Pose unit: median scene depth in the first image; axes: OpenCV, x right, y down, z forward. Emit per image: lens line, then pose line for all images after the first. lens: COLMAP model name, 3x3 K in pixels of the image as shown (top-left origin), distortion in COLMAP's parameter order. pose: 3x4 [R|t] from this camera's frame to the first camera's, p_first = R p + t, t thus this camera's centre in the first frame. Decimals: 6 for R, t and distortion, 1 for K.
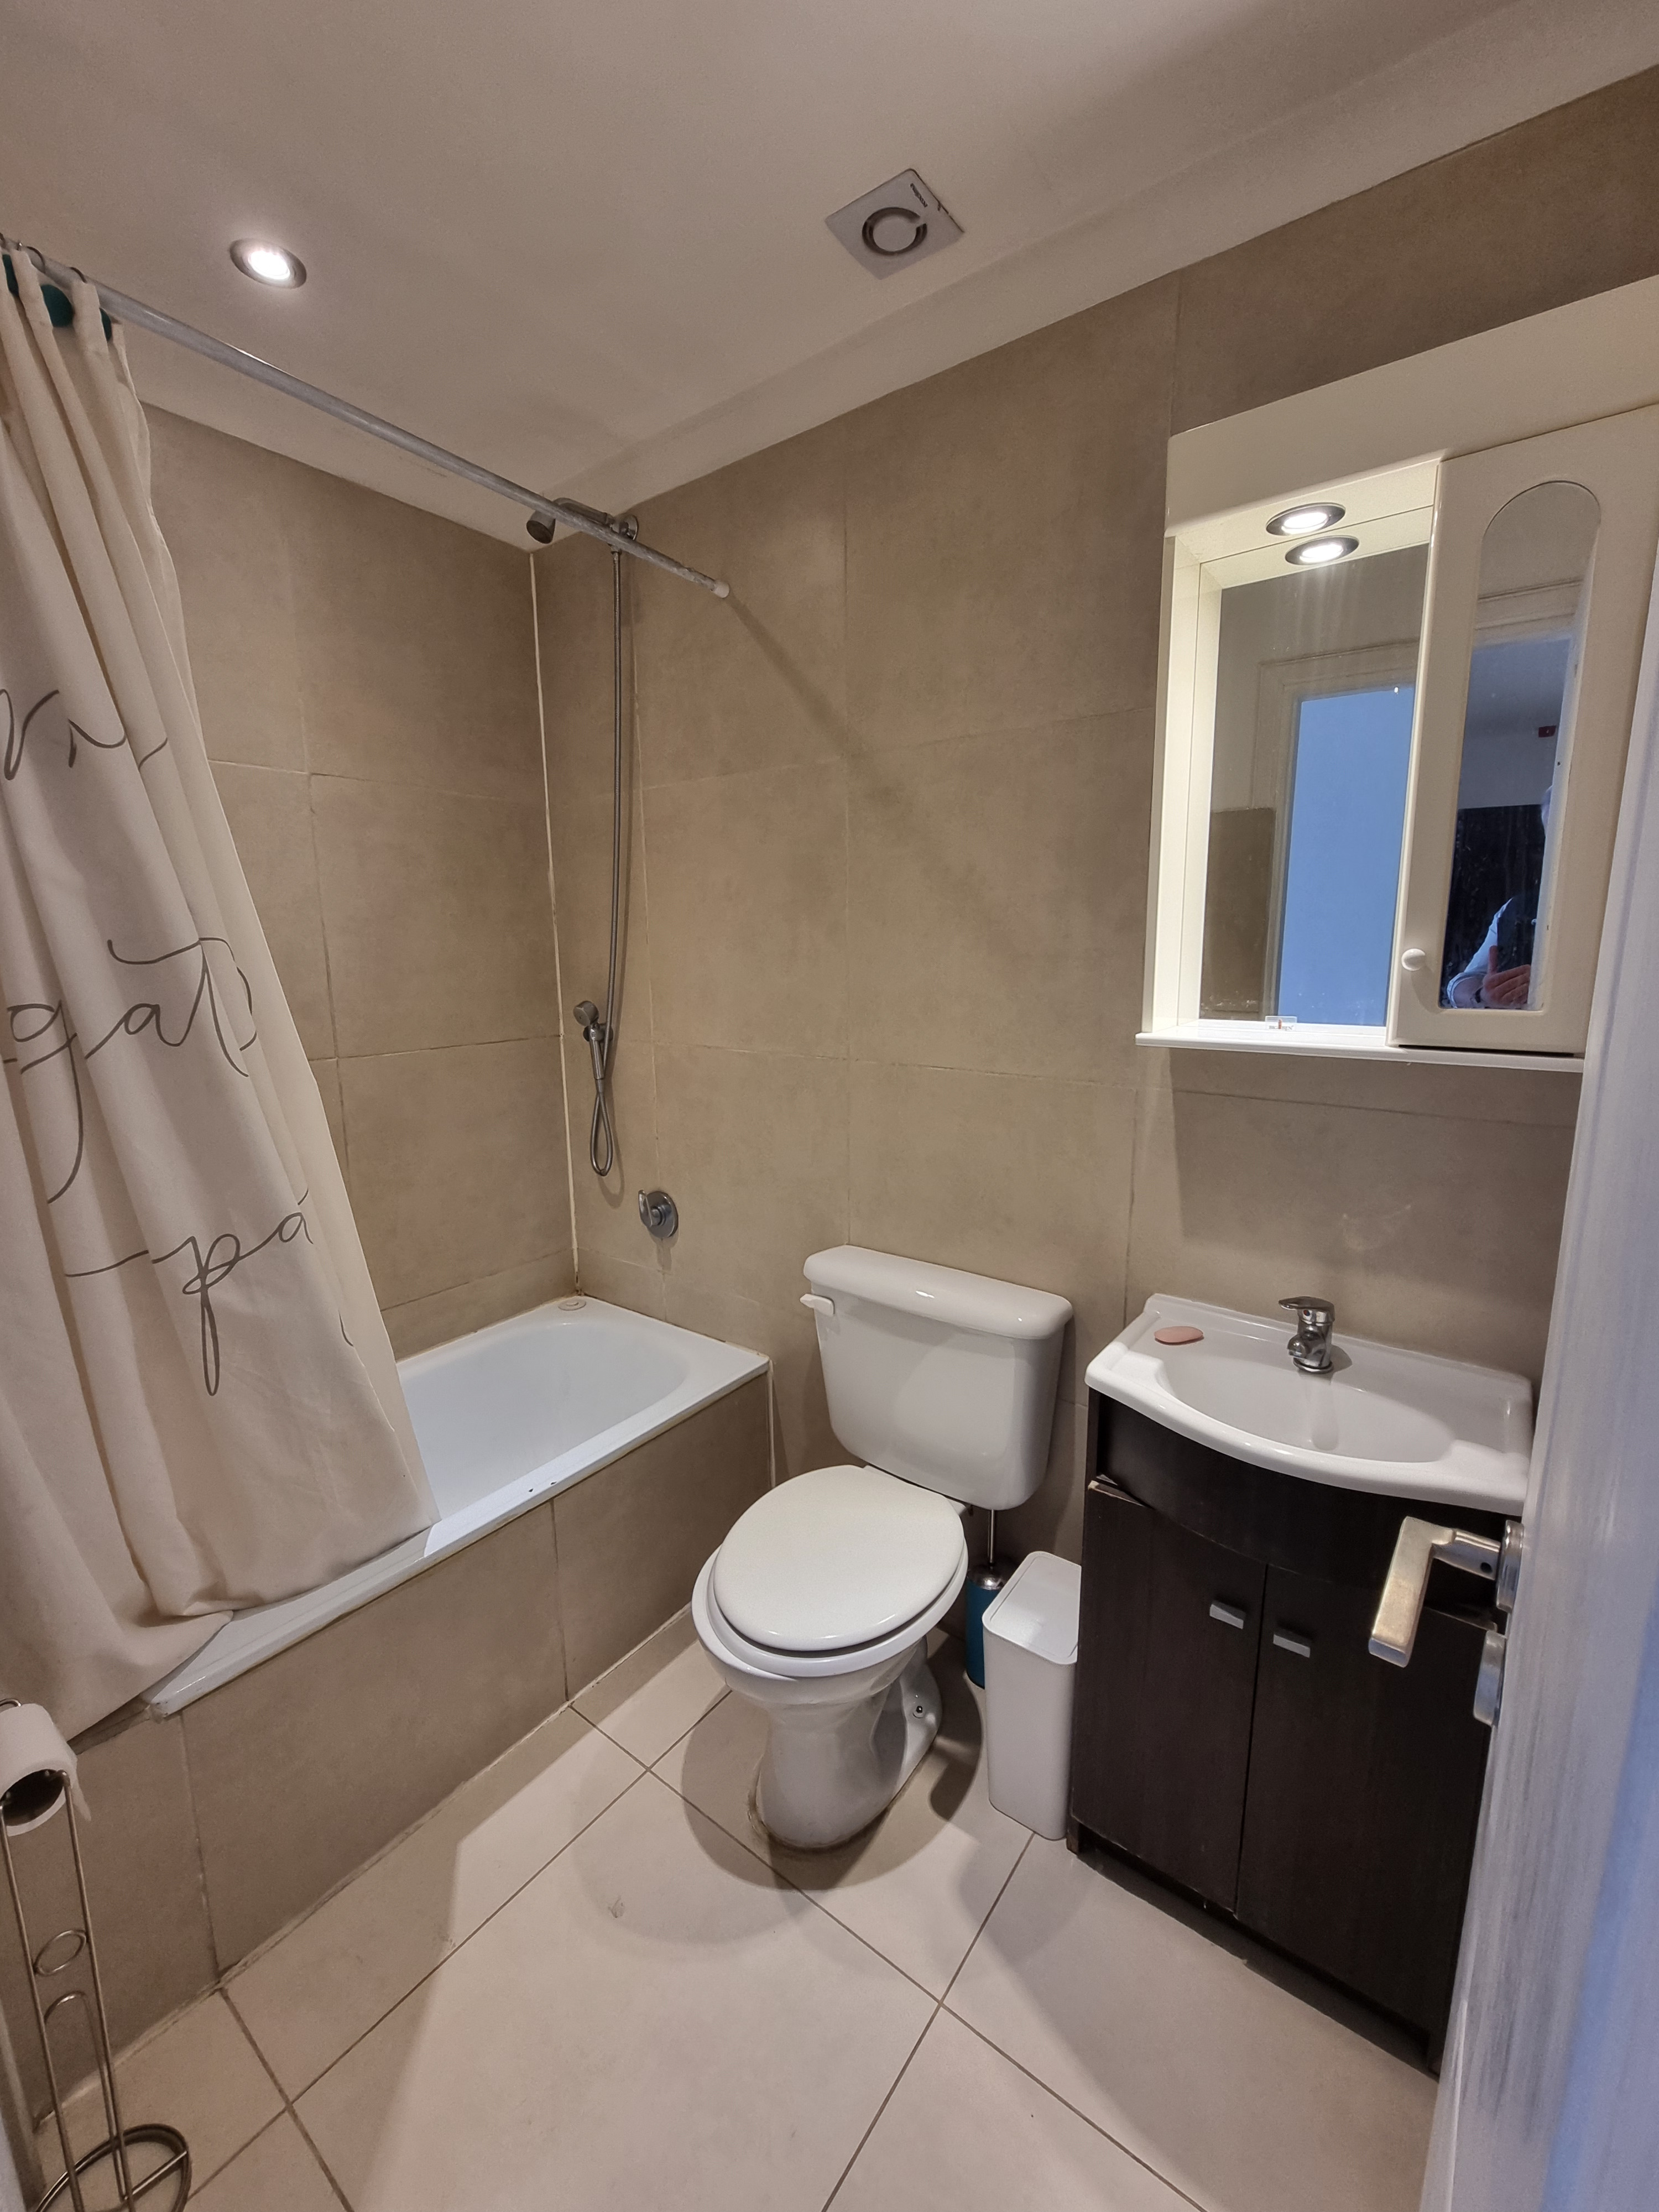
lens RADIAL K [[899.3, 0, 841.7], [0, 899.3, 1092.2], [0, 0, 1]] dist [-0.012270, 0.000216]
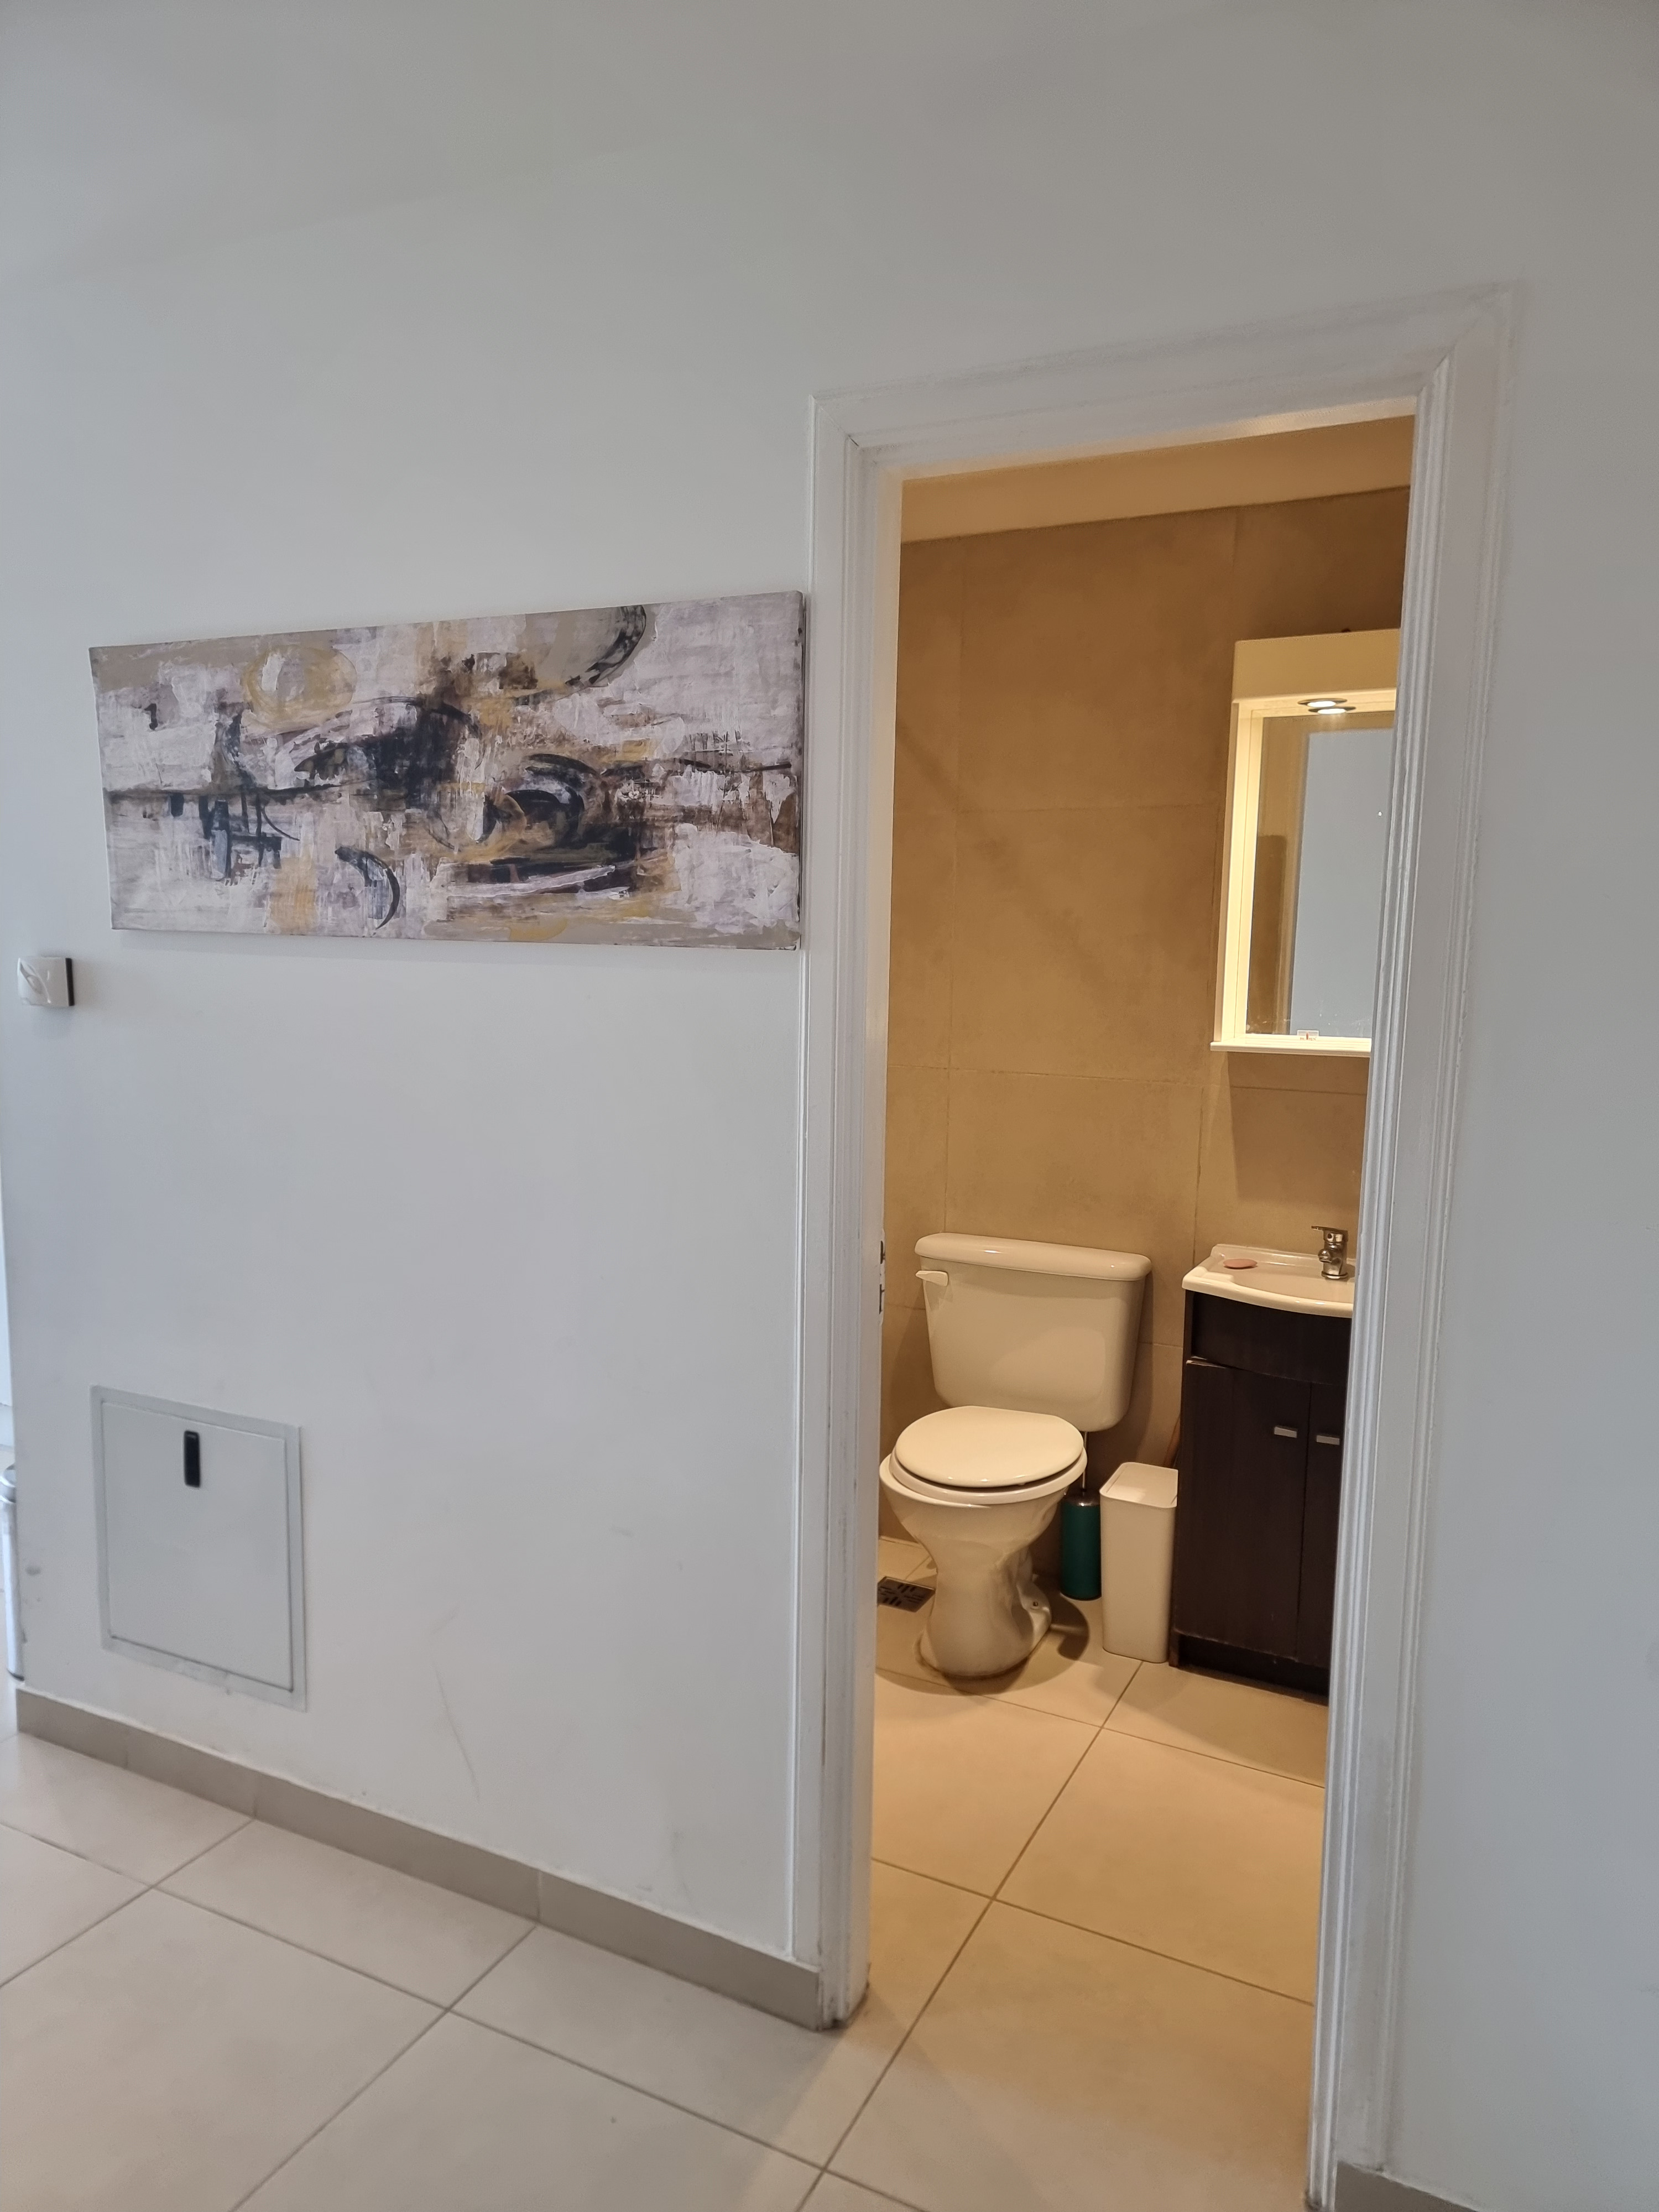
lens RADIAL K [[1528.8, 0, 818.7], [0, 1528.8, 1109.5], [0, 0, 1]] dist [0.055719, -0.001629]
pose [[0.983850, 0.008132, 0.178809, -0.645267], [0.001640, 0.998516, -0.054437, 0.156449], [-0.178987, 0.053851, 0.982377, -1.139095]]
